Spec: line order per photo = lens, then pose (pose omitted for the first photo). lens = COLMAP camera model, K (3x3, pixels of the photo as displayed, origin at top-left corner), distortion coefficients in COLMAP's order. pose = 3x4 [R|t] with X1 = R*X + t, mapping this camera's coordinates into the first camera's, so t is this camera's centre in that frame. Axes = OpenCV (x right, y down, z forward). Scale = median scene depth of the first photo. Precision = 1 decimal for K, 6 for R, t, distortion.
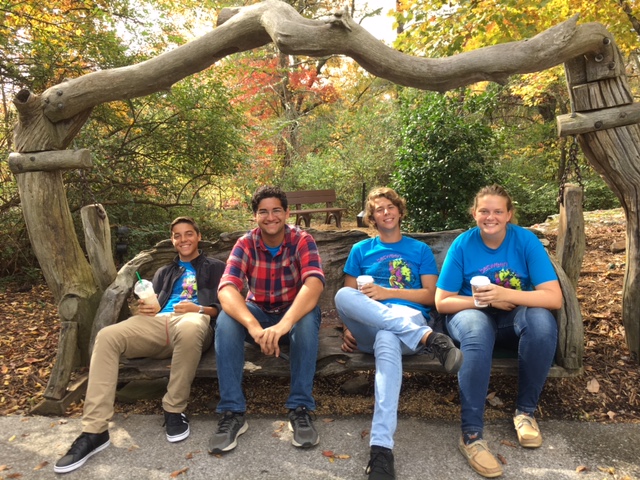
lens RADIAL K [[544.7, 0, 317.1], [0, 544.7, 243.1], [0, 0, 1]] dist [0.049680, -0.088236]
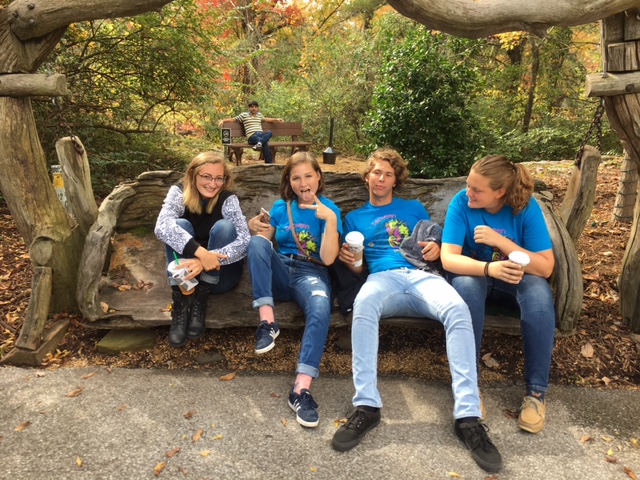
lens RADIAL K [[544.7, 0, 316.5], [0, 544.7, 242.6], [0, 0, 1]] dist [0.049680, -0.088236]
pose [[0.994949, 0.038207, 0.092829, -0.084370], [-0.049621, 0.991048, 0.123943, -0.033006], [-0.087262, -0.127924, 0.987938, 0.061436]]
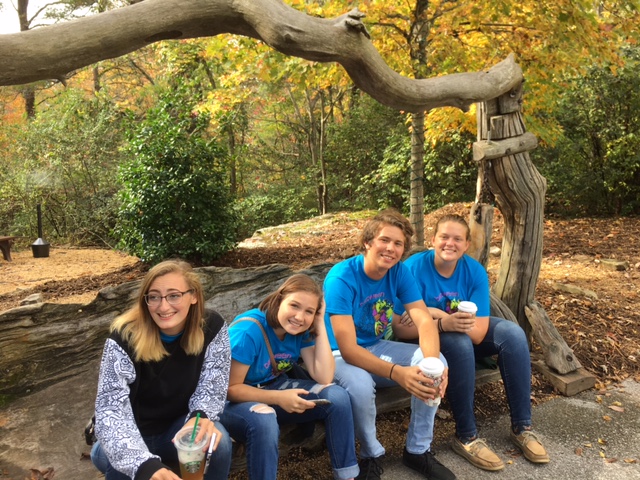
lens RADIAL K [[544.7, 0, 318.8], [0, 544.7, 243.2], [0, 0, 1]] dist [0.049680, -0.088236]
pose [[0.769998, -0.082237, 0.632724, -0.433815], [0.099022, 0.995046, 0.008824, -0.059489], [-0.630315, 0.055860, 0.774327, 0.298152]]
